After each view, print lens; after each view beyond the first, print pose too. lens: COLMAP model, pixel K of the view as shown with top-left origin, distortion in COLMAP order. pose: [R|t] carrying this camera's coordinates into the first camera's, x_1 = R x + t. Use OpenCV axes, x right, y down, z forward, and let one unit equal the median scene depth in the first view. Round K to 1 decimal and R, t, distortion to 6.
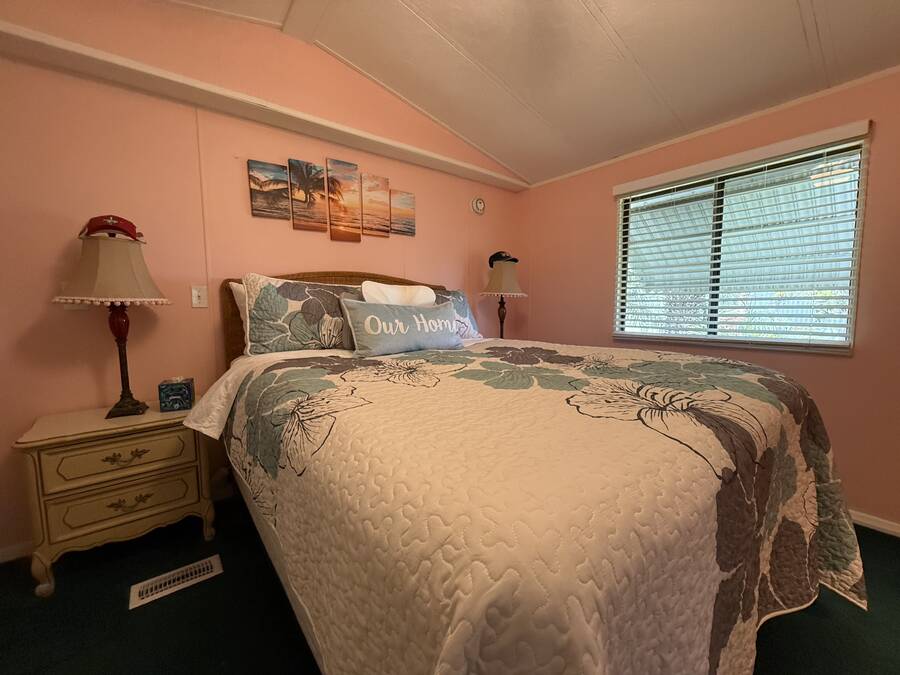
lens RADIAL K [[359.8, 0, 449.8], [0, 359.8, 334.0], [0, 0, 1]] dist [-0.002461, 0.000496]
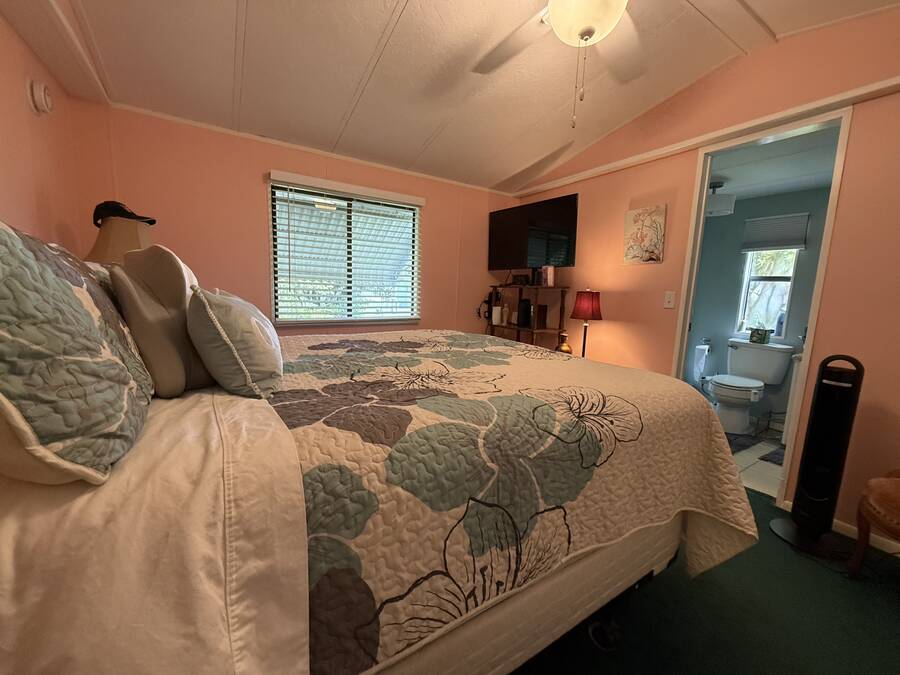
lens RADIAL K [[359.8, 0, 449.5], [0, 359.8, 342.3], [0, 0, 1]] dist [-0.002461, 0.000496]
pose [[0.113736, -0.118804, 0.986382, -0.554416], [0.053244, 0.992127, 0.113357, -0.035404], [-0.992083, 0.039626, 0.119166, 0.471177]]
